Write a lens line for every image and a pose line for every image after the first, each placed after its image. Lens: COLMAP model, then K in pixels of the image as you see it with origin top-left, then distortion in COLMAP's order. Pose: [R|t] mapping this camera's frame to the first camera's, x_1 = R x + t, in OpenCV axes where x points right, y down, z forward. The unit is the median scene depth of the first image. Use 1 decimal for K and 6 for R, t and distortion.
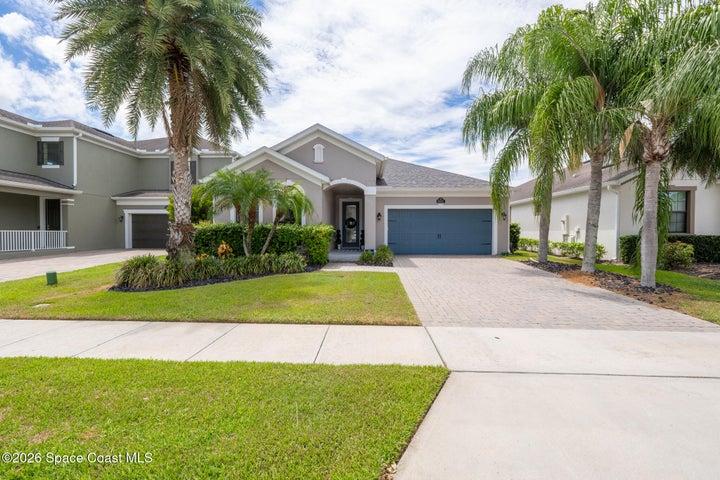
lens RADIAL K [[302.5, 0, 362.7], [0, 302.5, 236.3], [0, 0, 1]] dist [0.004777, 0.000162]
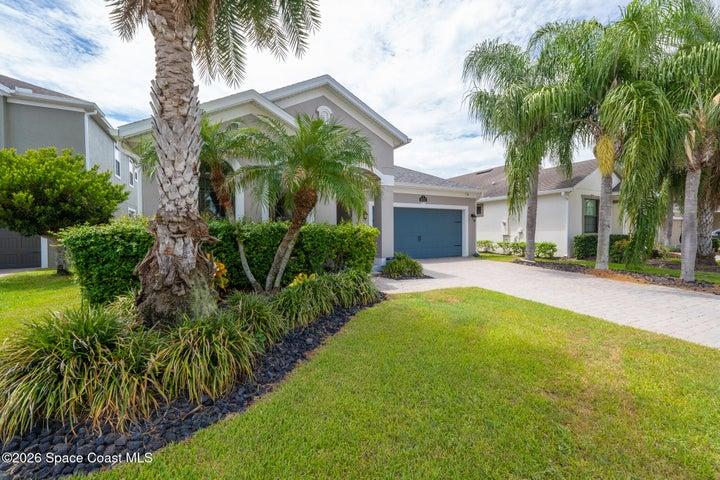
lens RADIAL K [[302.5, 0, 366.3], [0, 302.5, 234.8], [0, 0, 1]] dist [0.004777, 0.000162]
pose [[0.866150, -0.010069, 0.499682, -0.340146], [0.016480, 0.999829, -0.008419, -0.006372], [-0.499512, 0.015527, 0.866168, 0.308583]]
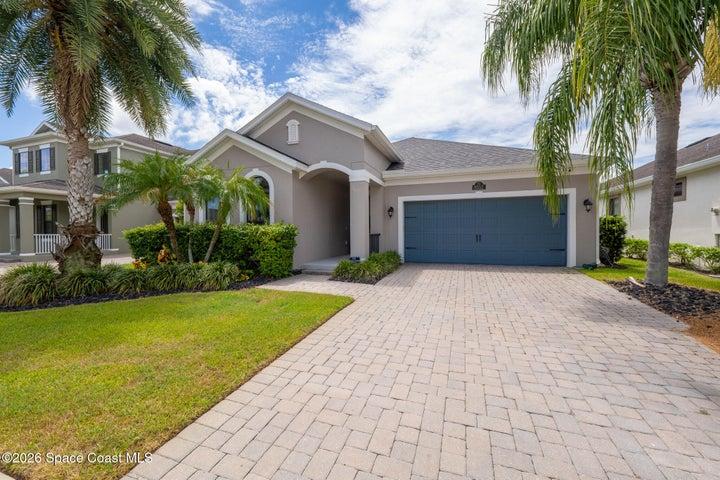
lens RADIAL K [[302.5, 0, 358.3], [0, 302.5, 235.9], [0, 0, 1]] dist [0.004777, 0.000162]
pose [[0.951345, -0.004553, -0.308094, 0.209610], [0.003916, 0.999989, -0.002685, -0.004282], [0.308103, 0.001348, 0.951352, 0.263234]]
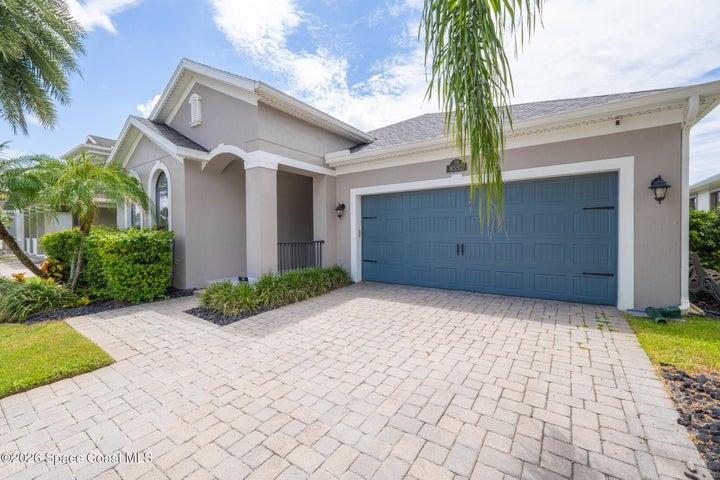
lens RADIAL K [[302.5, 0, 362.3], [0, 302.5, 244.7], [0, 0, 1]] dist [0.004777, 0.000162]
pose [[0.824443, 0.014816, -0.565750, 0.392253], [0.001458, 0.999598, 0.028302, -0.019863], [0.565943, -0.024158, 0.824091, 0.574611]]
